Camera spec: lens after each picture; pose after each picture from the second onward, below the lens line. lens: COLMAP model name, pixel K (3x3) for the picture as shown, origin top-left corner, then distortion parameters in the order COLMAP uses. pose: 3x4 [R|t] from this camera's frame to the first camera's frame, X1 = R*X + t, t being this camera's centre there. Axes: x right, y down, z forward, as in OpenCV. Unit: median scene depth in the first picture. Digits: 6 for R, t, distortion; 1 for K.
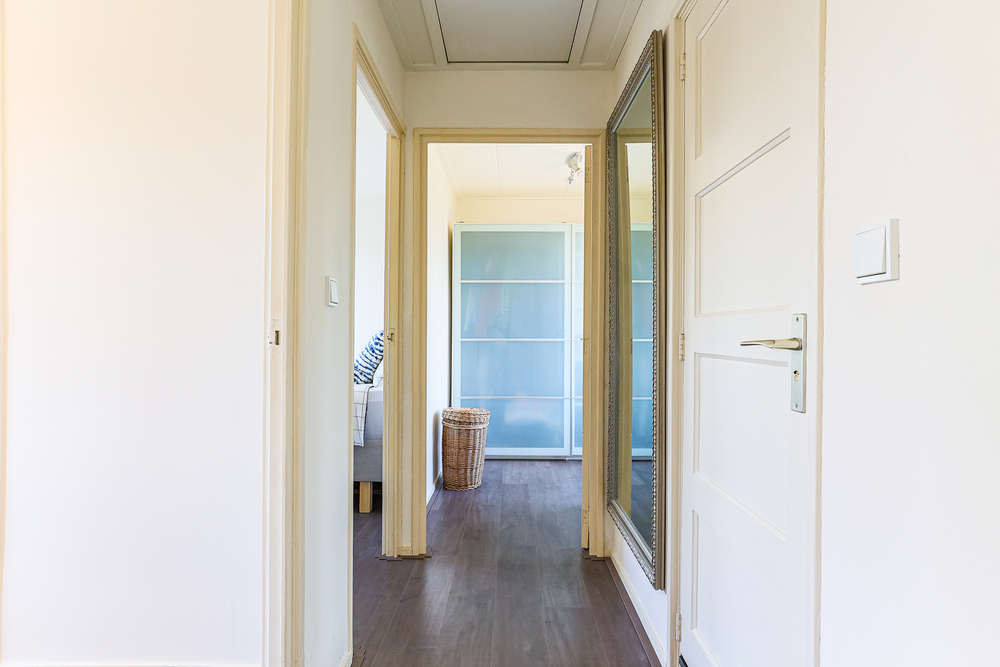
lens RADIAL K [[544.1, 0, 500.0], [0, 544.1, 333.5], [0, 0, 1]] dist [-0.000200, -0.000009]
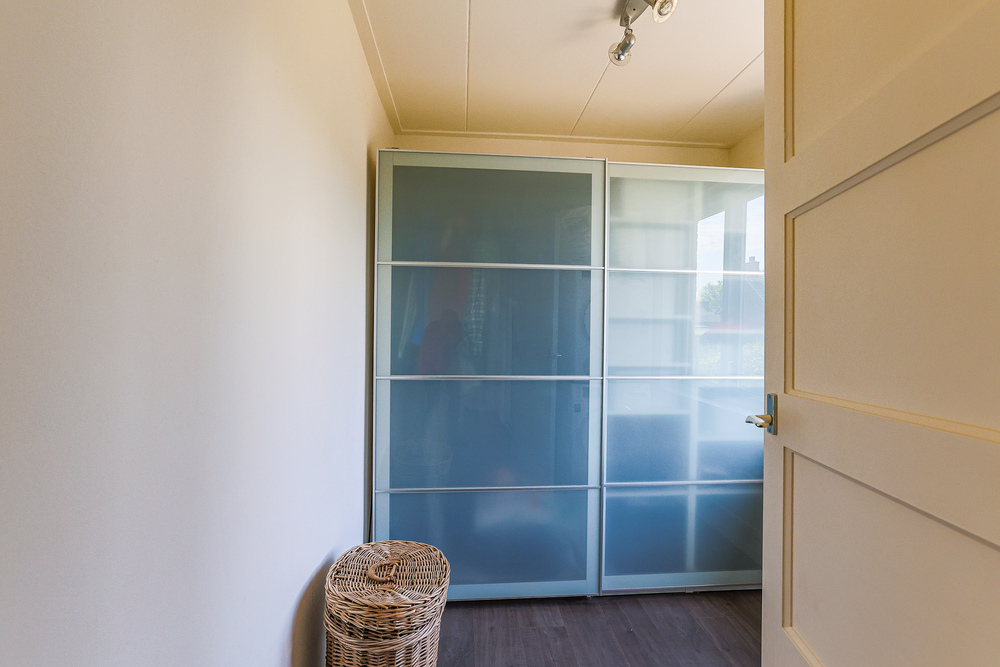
lens RADIAL K [[482.5, 0, 500.0], [0, 482.5, 333.5], [0, 0, 1]] dist [-0.013882, 0.000828]
pose [[0.995346, 0.009085, 0.095935, -0.014271], [-0.008703, 0.999952, -0.004397, -0.028540], [-0.095970, 0.003541, 0.995378, 0.539266]]
